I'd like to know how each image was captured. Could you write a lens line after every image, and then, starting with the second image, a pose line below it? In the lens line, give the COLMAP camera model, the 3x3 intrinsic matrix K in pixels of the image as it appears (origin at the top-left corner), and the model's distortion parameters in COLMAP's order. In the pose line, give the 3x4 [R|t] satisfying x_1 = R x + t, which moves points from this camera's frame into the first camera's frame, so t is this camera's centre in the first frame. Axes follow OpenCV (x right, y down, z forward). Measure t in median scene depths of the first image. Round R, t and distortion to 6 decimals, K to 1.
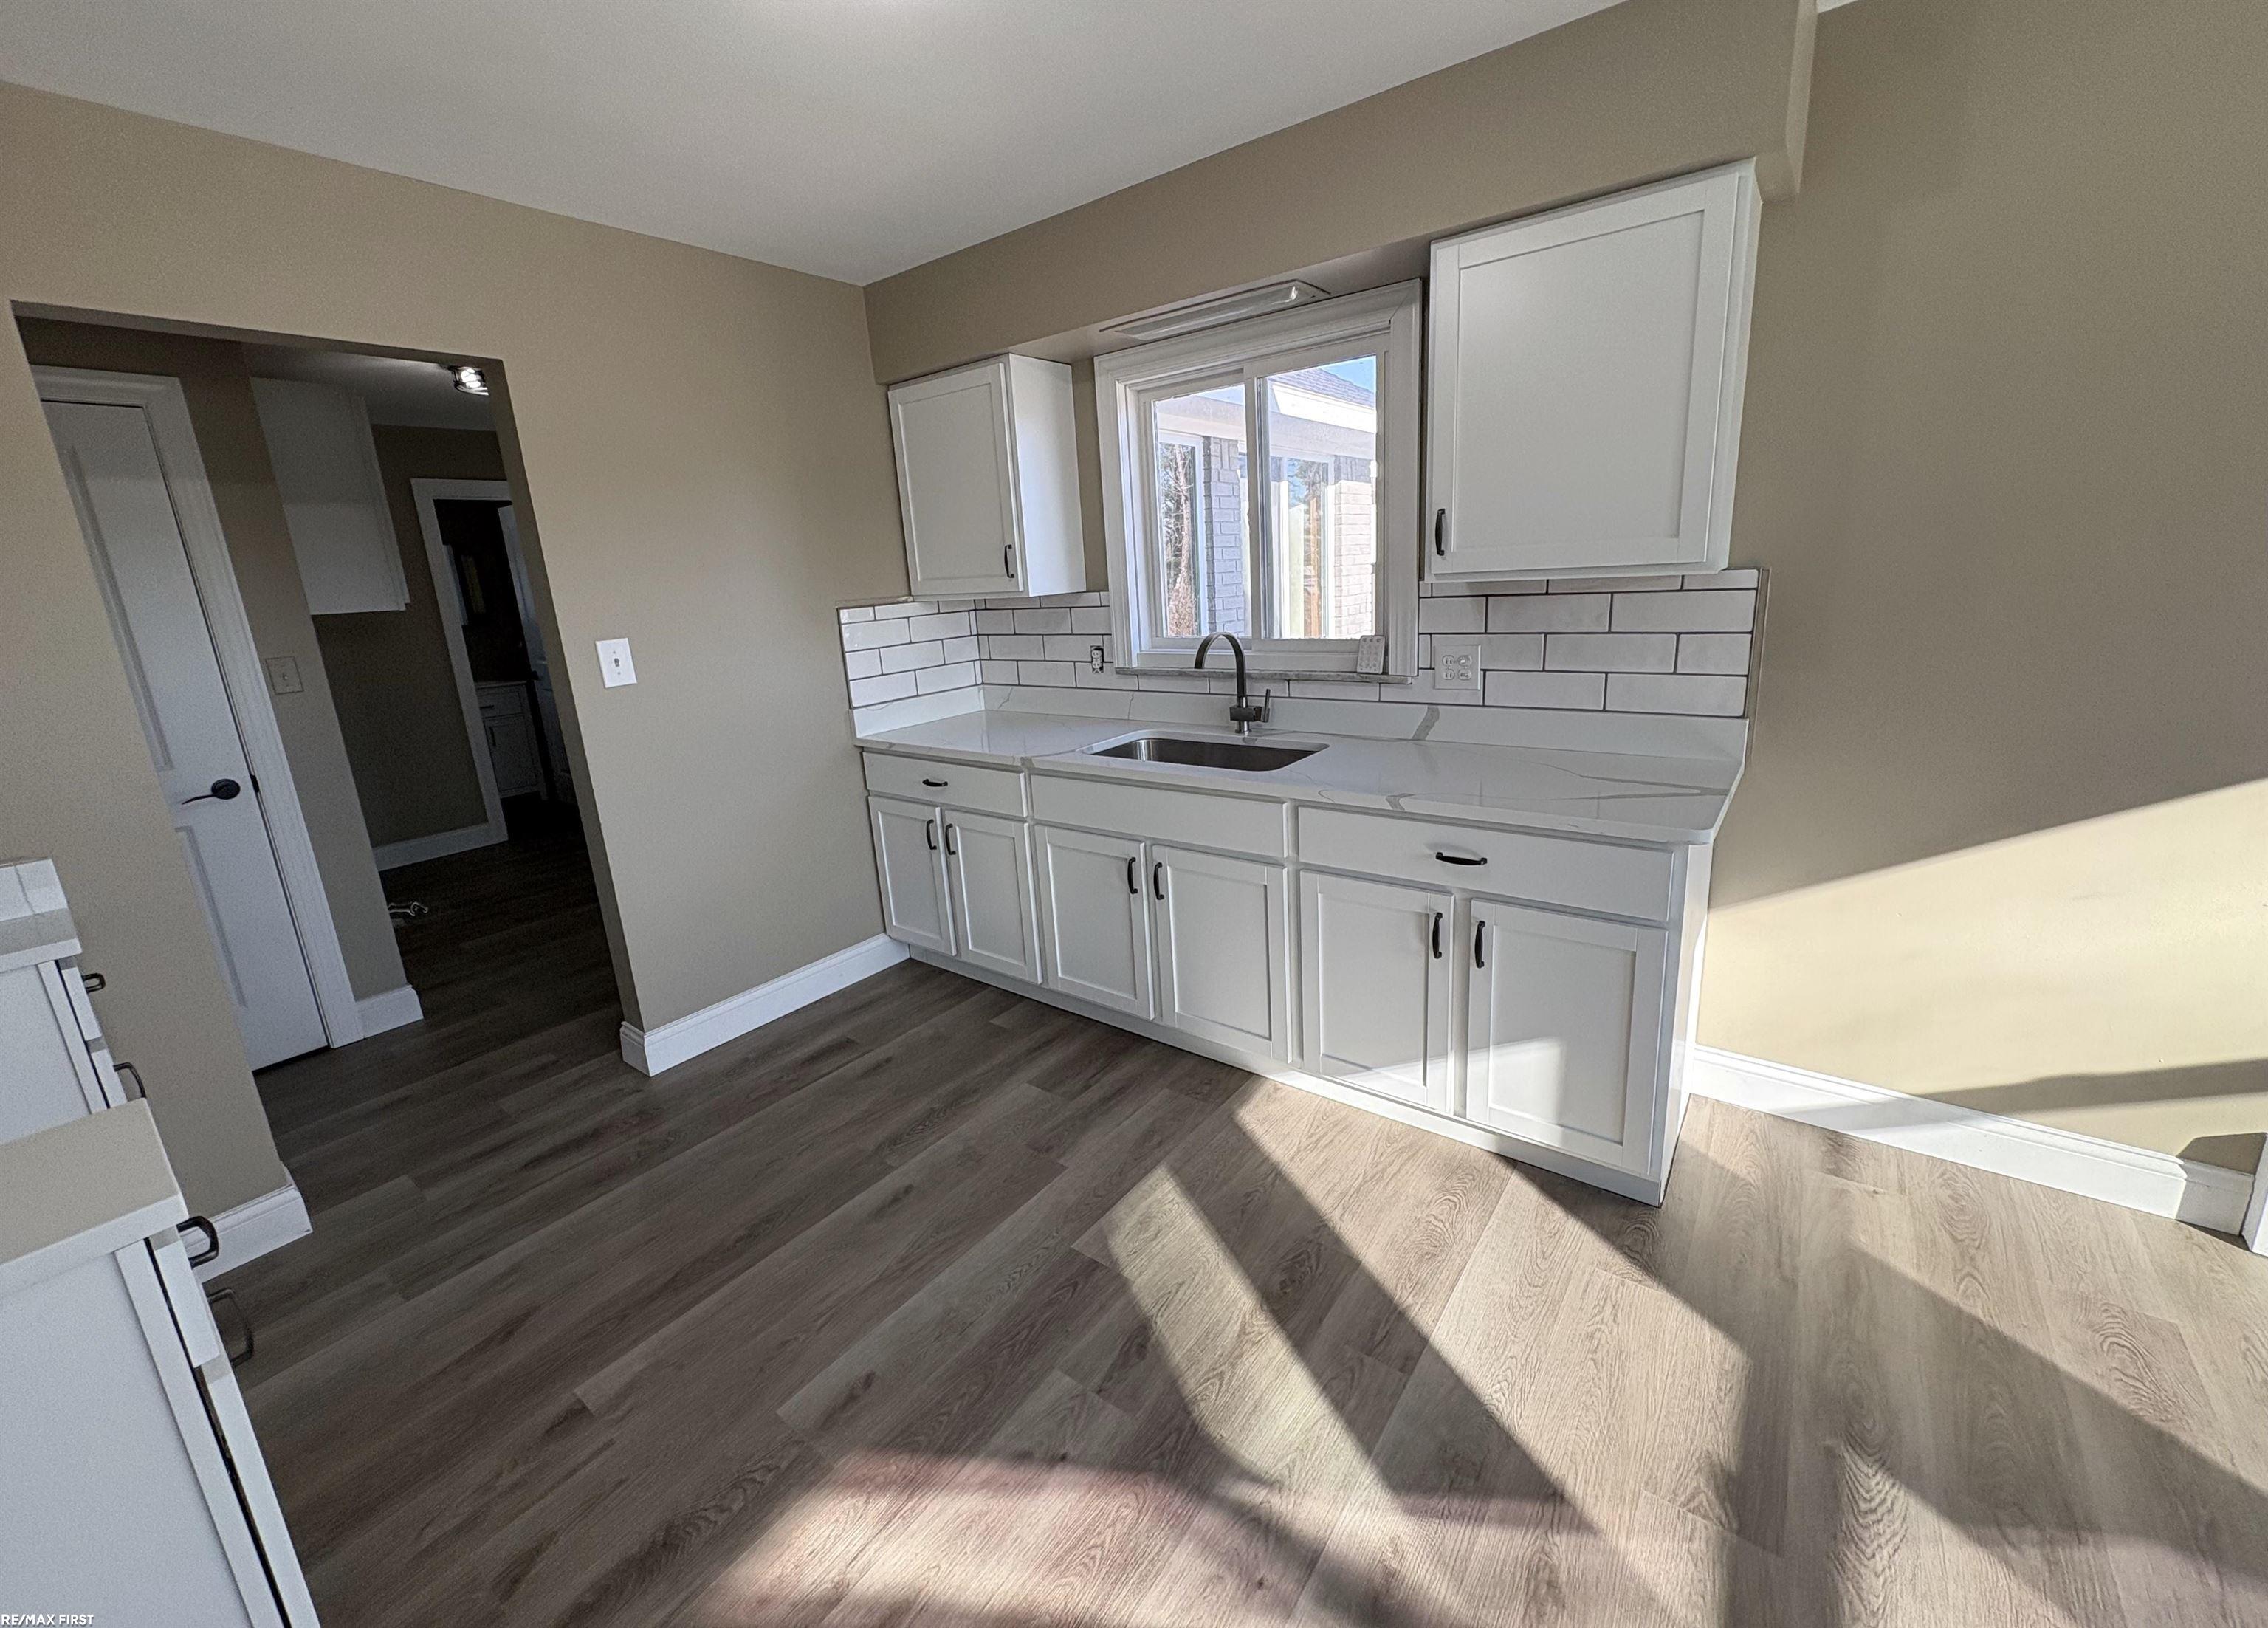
lens RADIAL K [[887.4, 0, 1141.7], [0, 887.4, 772.7], [0, 0, 1]] dist [-0.001046, -0.000107]
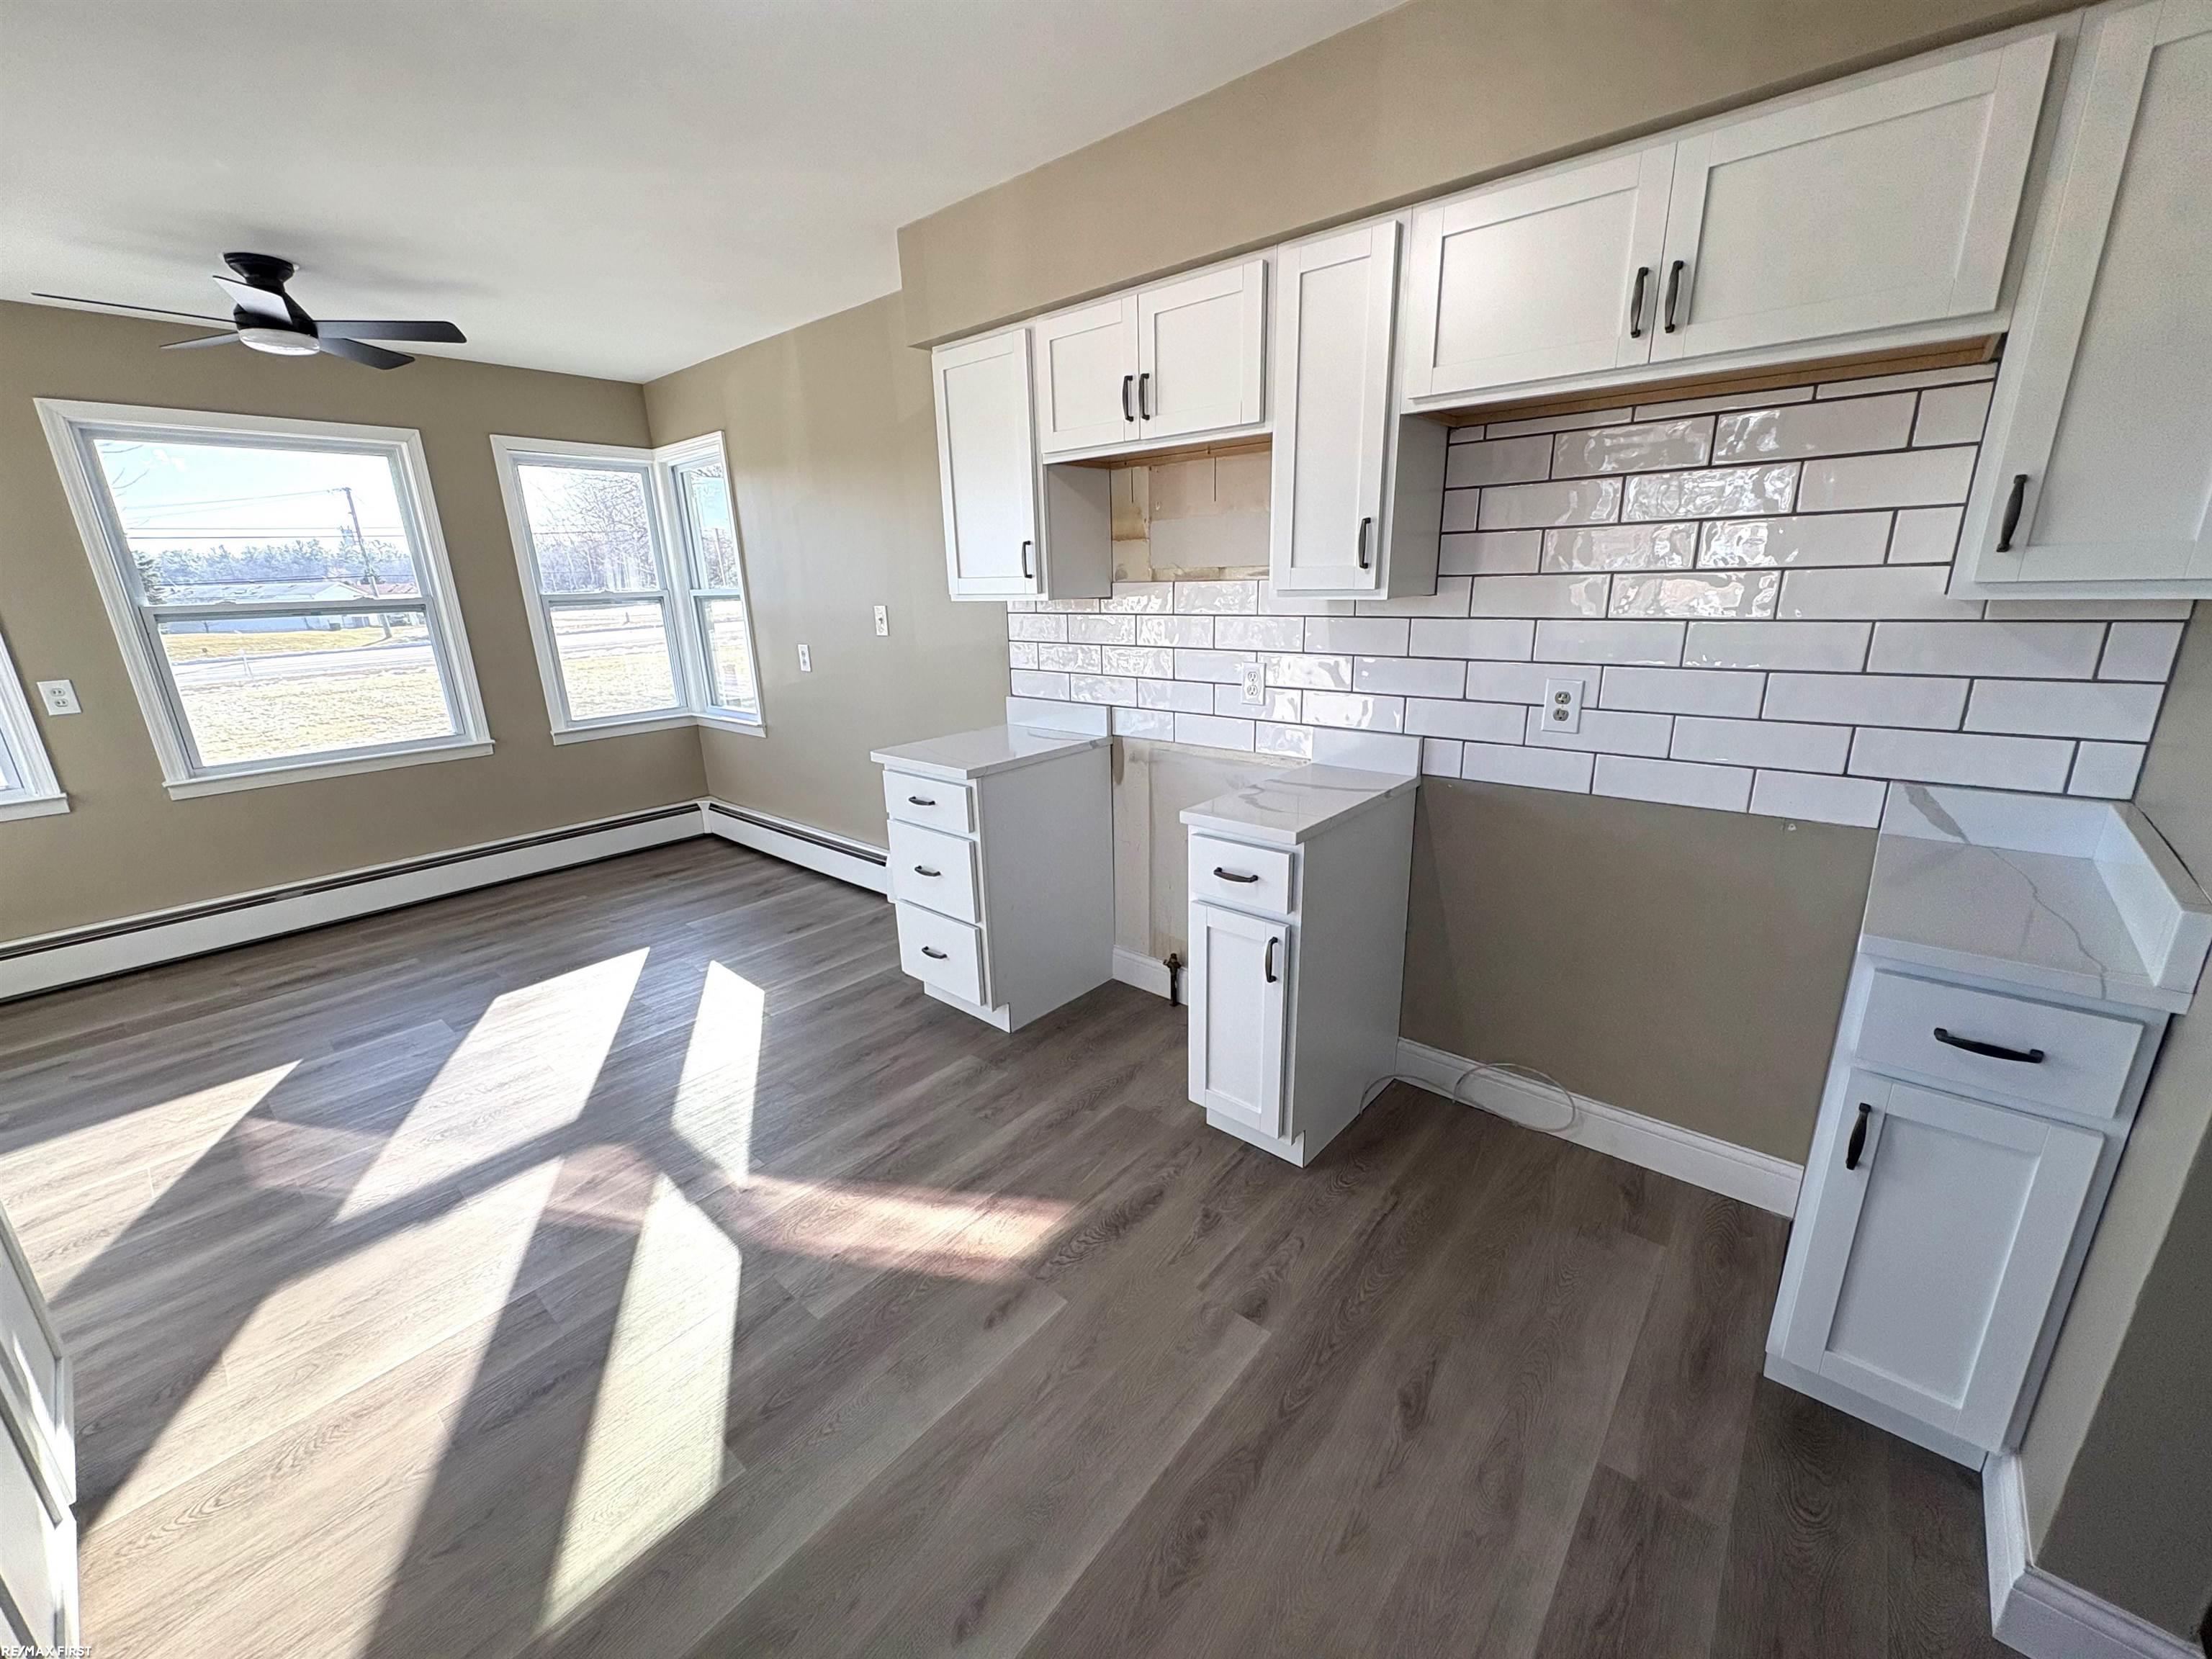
lens RADIAL K [[877.4, 0, 1106.0], [0, 877.4, 829.5], [0, 0, 1]] dist [-0.002031, -0.000065]
pose [[-0.994562, 0.062204, 0.083524, -0.539203], [0.095078, 0.869603, 0.484511, -0.314048], [-0.042494, 0.489818, -0.870789, 1.528943]]
